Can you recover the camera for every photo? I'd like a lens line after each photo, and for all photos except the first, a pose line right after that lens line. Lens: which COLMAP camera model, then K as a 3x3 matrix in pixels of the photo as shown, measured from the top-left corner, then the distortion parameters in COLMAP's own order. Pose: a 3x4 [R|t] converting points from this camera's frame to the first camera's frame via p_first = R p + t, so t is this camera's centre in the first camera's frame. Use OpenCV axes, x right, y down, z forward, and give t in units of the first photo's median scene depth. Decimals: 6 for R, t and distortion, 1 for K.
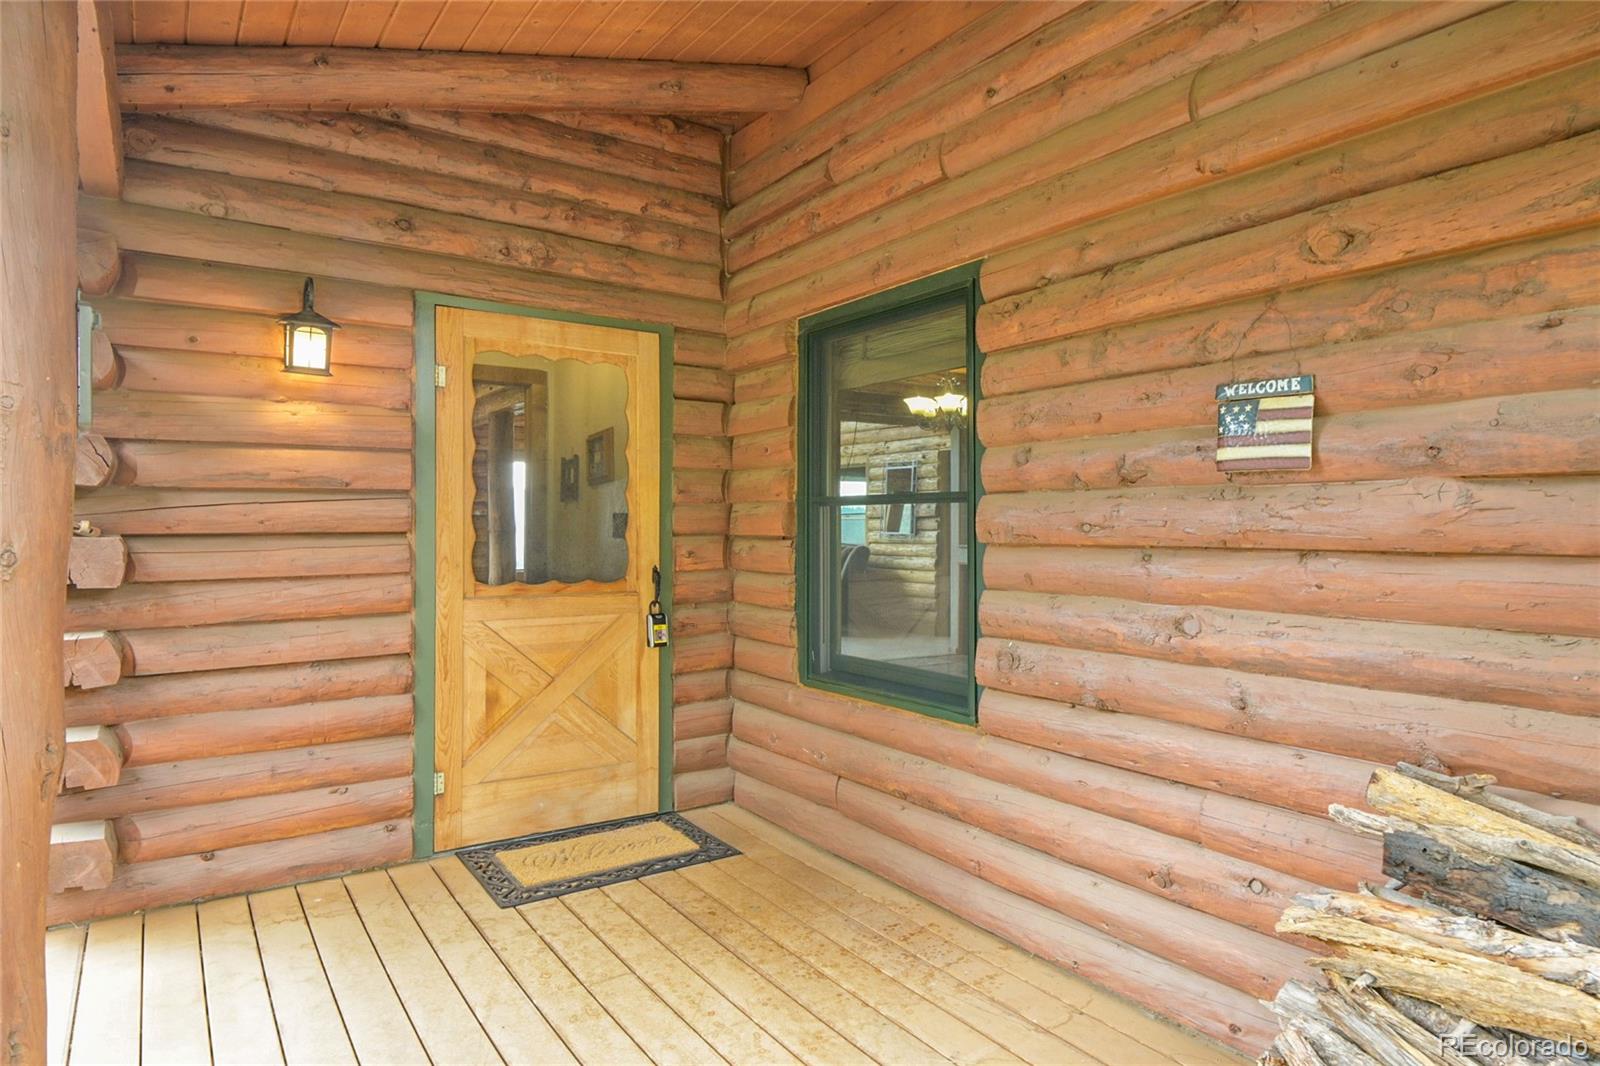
lens RADIAL K [[954.7, 0, 798.9], [0, 954.7, 530.7], [0, 0, 1]] dist [-0.003456, -0.000647]
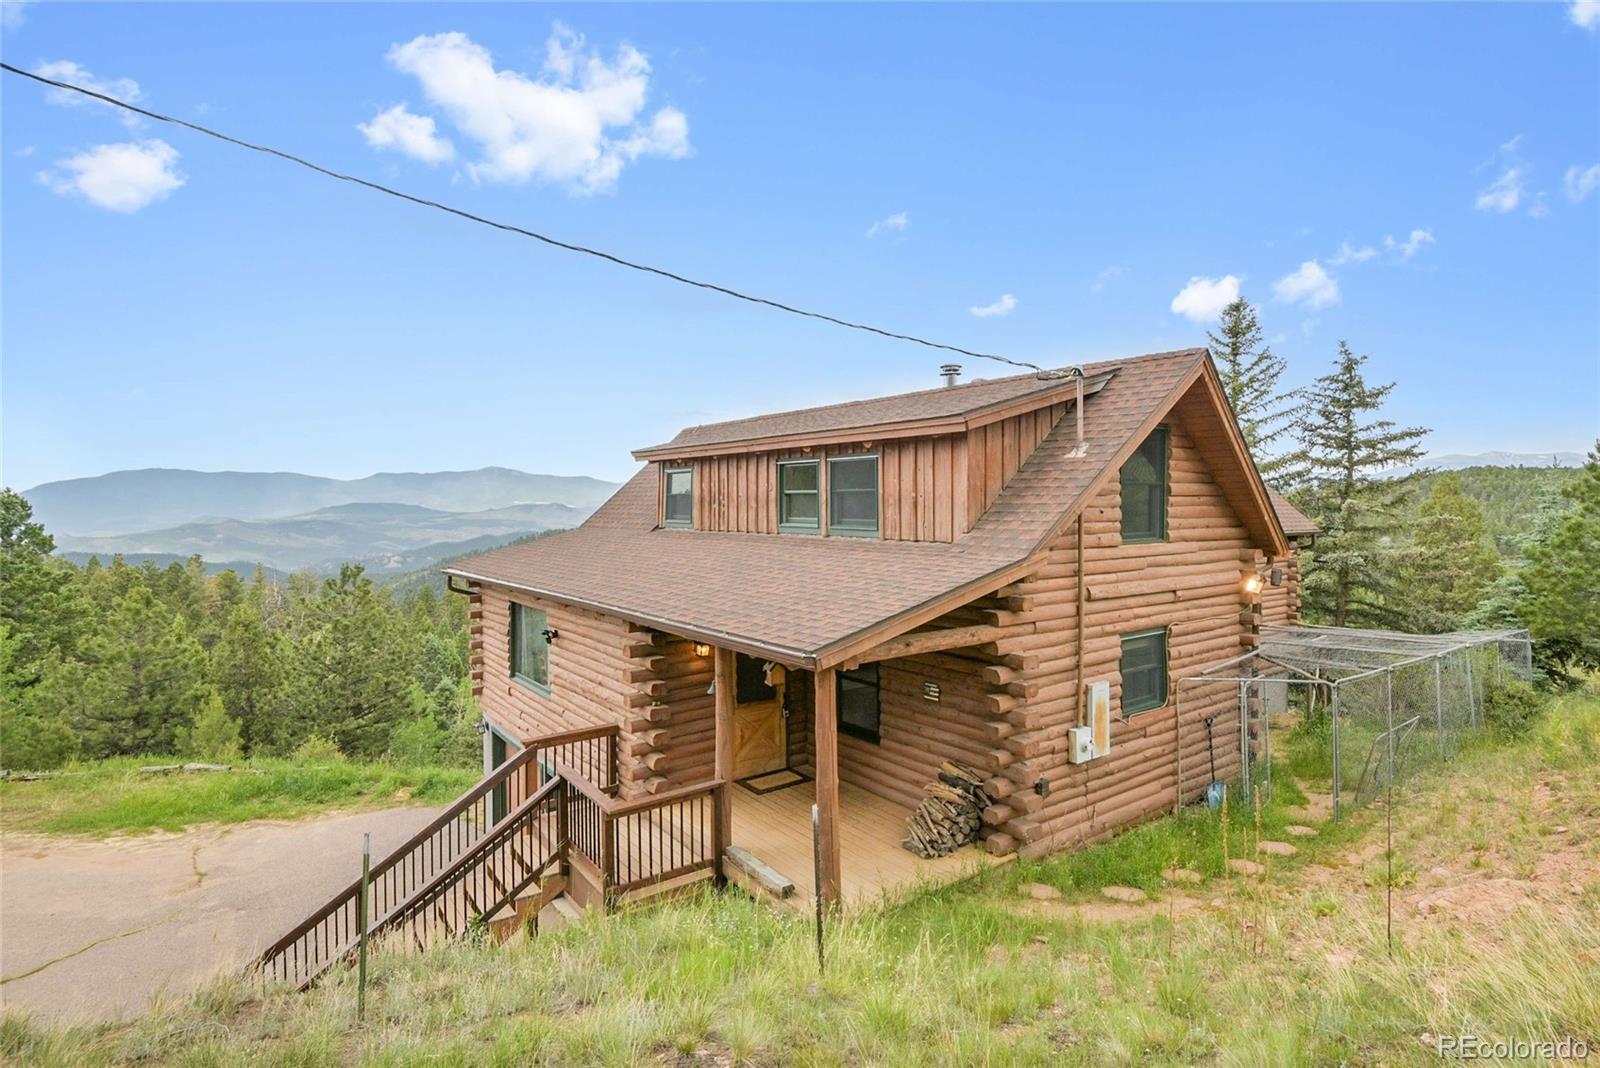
lens RADIAL K [[822.3, 0, 803.4], [0, 822.3, 529.8], [0, 0, 1]] dist [-0.018685, -0.000223]
pose [[0.999084, -0.014714, 0.040195, -0.227820], [0.013565, 0.999496, 0.028704, -0.710955], [-0.040597, -0.028132, 0.998779, -2.119337]]
